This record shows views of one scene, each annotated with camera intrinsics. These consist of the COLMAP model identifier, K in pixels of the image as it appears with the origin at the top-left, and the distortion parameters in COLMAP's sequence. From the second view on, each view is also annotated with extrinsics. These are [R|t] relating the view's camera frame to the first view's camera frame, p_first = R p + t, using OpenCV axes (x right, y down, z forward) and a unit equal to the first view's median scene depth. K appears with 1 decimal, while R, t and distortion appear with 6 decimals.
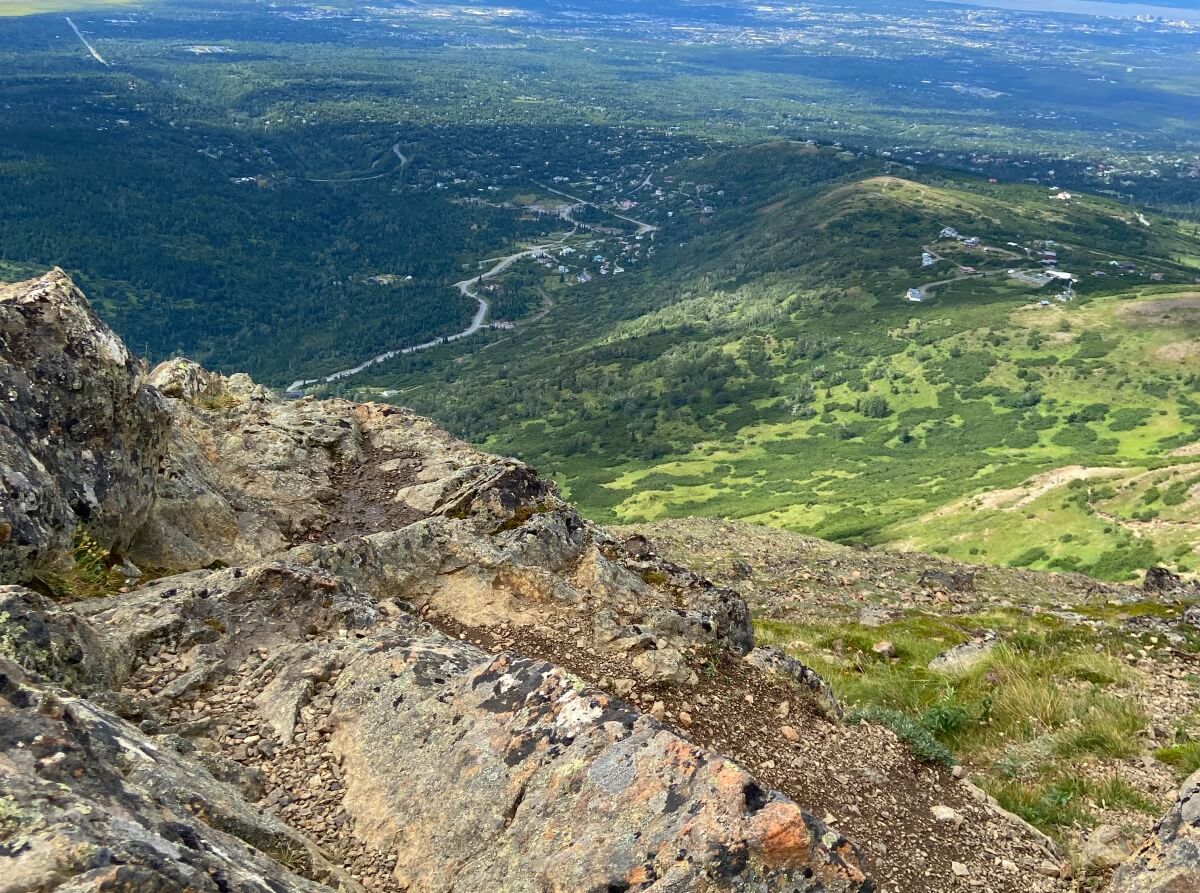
lens RADIAL K [[969.3, 0, 599.0], [0, 969.3, 446.9], [0, 0, 1]] dist [0.089895, -0.024953]
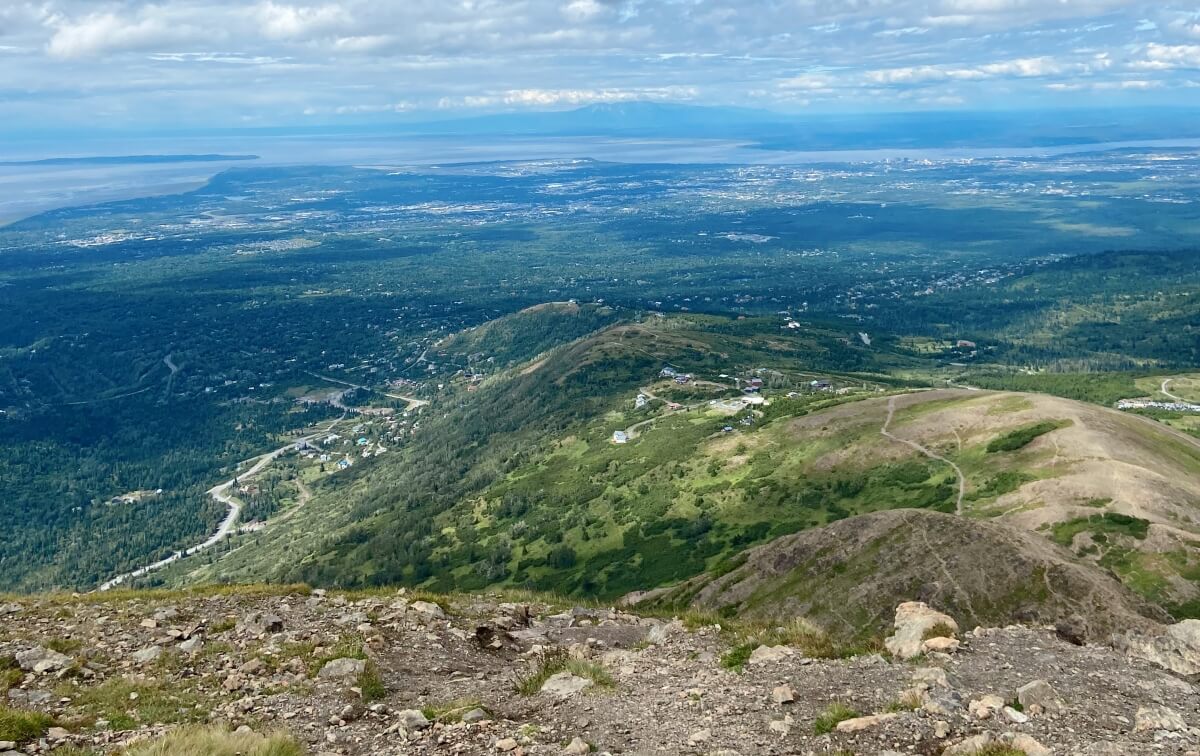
lens RADIAL K [[1038.0, 0, 600.8], [0, 1038.0, 377.2], [0, 0, 1]] dist [0.087518, -0.011907]
pose [[0.985385, -0.129937, 0.110146, 0.150558], [0.152547, 0.960875, -0.231190, 0.020118], [-0.075796, 0.244614, 0.966654, -0.019633]]
